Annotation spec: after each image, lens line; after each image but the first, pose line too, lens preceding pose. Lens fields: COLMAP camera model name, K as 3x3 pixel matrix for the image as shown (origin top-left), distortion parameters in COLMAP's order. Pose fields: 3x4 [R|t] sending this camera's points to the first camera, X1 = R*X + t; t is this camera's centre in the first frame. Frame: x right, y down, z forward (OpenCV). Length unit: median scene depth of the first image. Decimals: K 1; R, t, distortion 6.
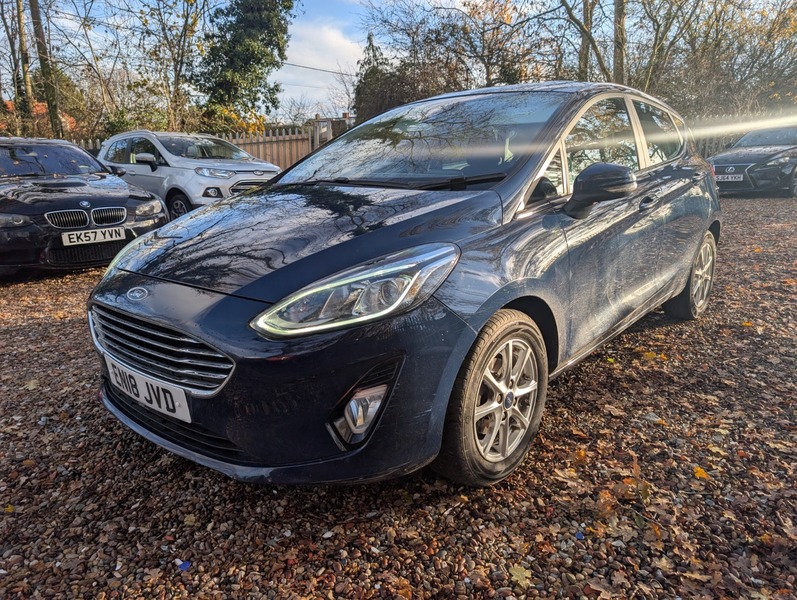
lens RADIAL K [[574.3, 0, 309.2], [0, 574.3, 303.2], [0, 0, 1]] dist [0.007084, 0.000492]
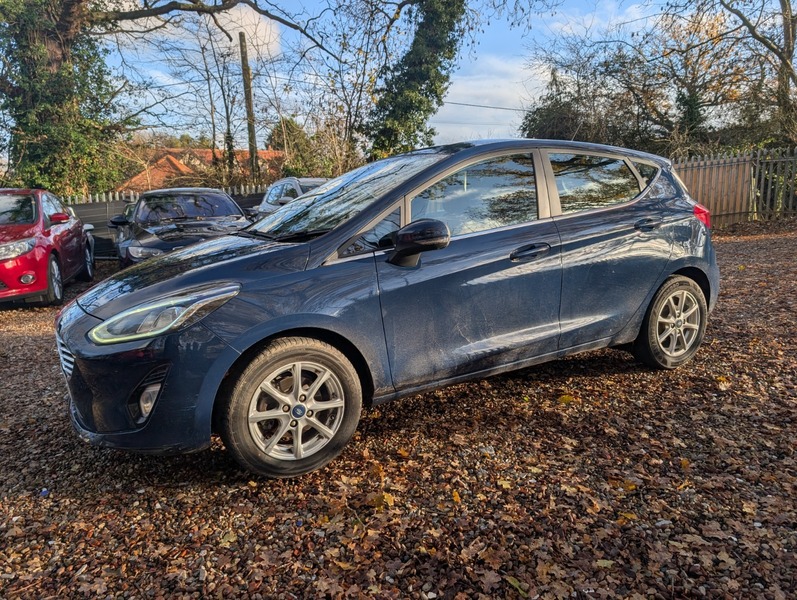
lens RADIAL K [[576.4, 0, 381.7], [0, 576.4, 290.4], [0, 0, 1]] dist [0.009644, -0.008875]
pose [[0.936795, 0.038247, -0.347782, 0.247809], [-0.061367, 0.996560, -0.055705, -0.008767], [0.344455, 0.073526, 0.935919, -0.032918]]
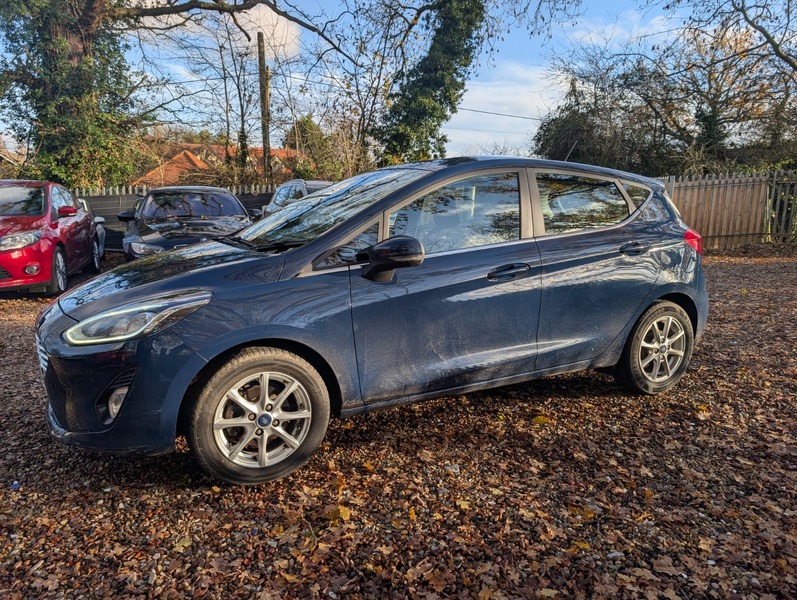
lens RADIAL K [[576.4, 0, 381.7], [0, 576.4, 290.4], [0, 0, 1]] dist [0.009644, -0.008875]
pose [[0.921882, 0.083421, -0.378383, 0.274147], [-0.111087, 0.992457, -0.051845, -0.020230], [0.371204, 0.089828, 0.924196, -0.026244]]
